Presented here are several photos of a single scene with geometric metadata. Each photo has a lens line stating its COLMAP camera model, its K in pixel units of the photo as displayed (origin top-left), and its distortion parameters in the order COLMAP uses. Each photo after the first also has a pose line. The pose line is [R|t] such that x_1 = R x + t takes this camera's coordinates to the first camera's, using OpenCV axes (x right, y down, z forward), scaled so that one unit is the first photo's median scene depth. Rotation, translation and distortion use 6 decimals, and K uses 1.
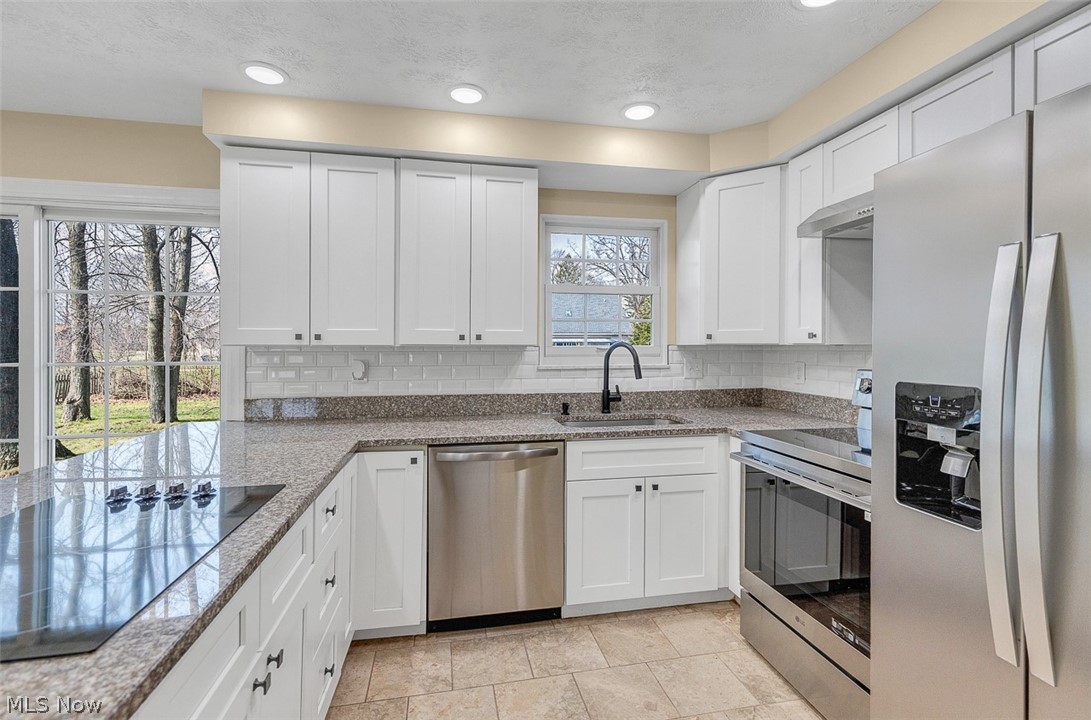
lens RADIAL K [[501.6, 0, 544.6], [0, 501.6, 355.6], [0, 0, 1]] dist [0.001378, -0.000249]
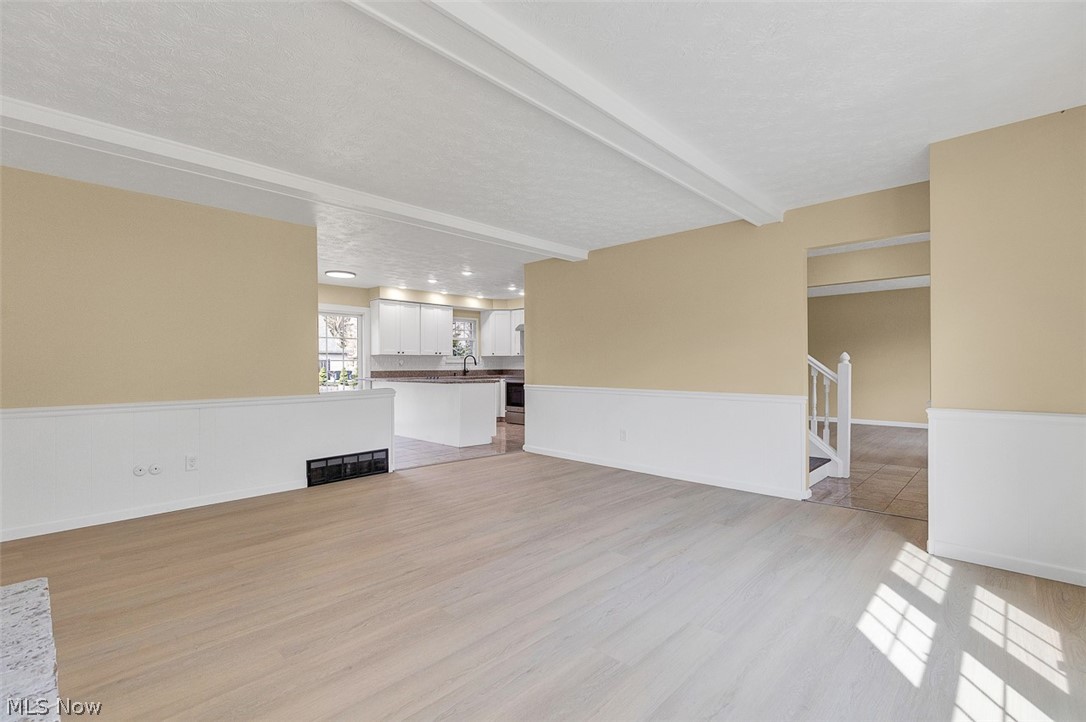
lens RADIAL K [[499.3, 0, 535.3], [0, 499.3, 363.6], [0, 0, 1]] dist [0.001378, -0.000249]
pose [[0.825997, 0.000730, 0.563674, -1.485735], [0.011979, 0.999751, -0.018848, 0.106462], [-0.563547, 0.022320, 0.825782, -2.205072]]
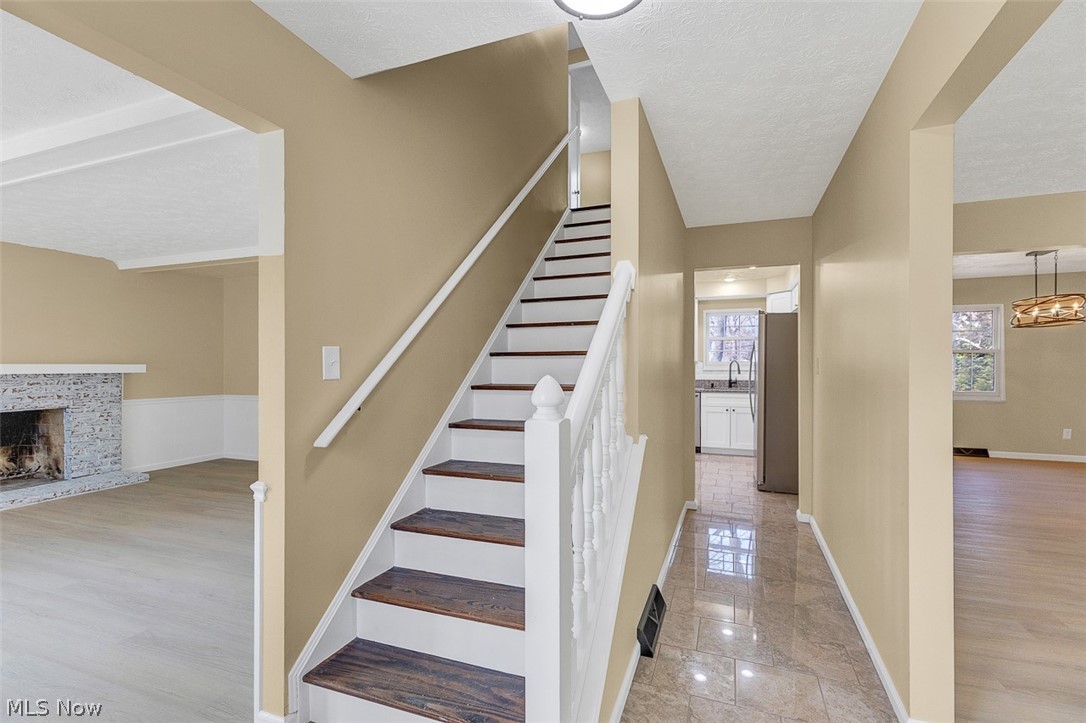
lens RADIAL K [[499.3, 0, 546.3], [0, 499.3, 362.1], [0, 0, 1]] dist [0.001378, -0.000249]
pose [[0.836298, -0.000390, -0.548275, 0.782139], [-0.009370, 0.999844, -0.015004, 0.031704], [0.548196, 0.017685, 0.836163, -1.731228]]
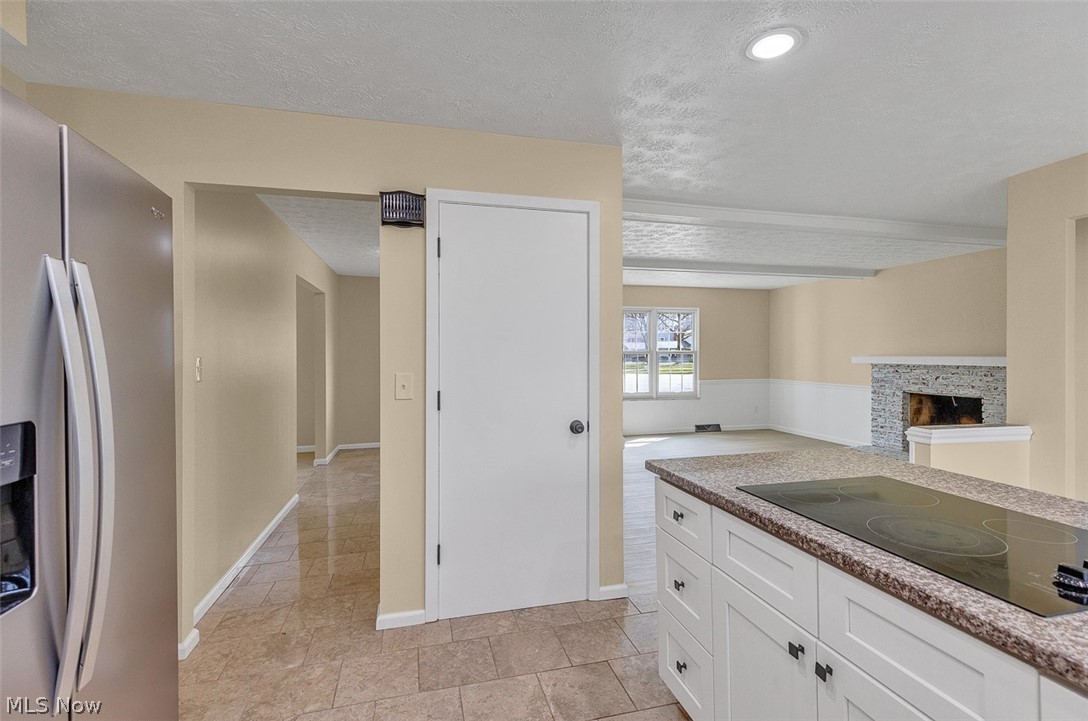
lens RADIAL K [[500.2, 0, 538.5], [0, 500.2, 356.3], [0, 0, 1]] dist [0.001378, -0.000249]
pose [[-0.999267, 0.007274, -0.037590, 0.040564], [0.006481, 0.999755, 0.021152, -0.029022], [0.037735, 0.020893, -0.999069, 0.853710]]
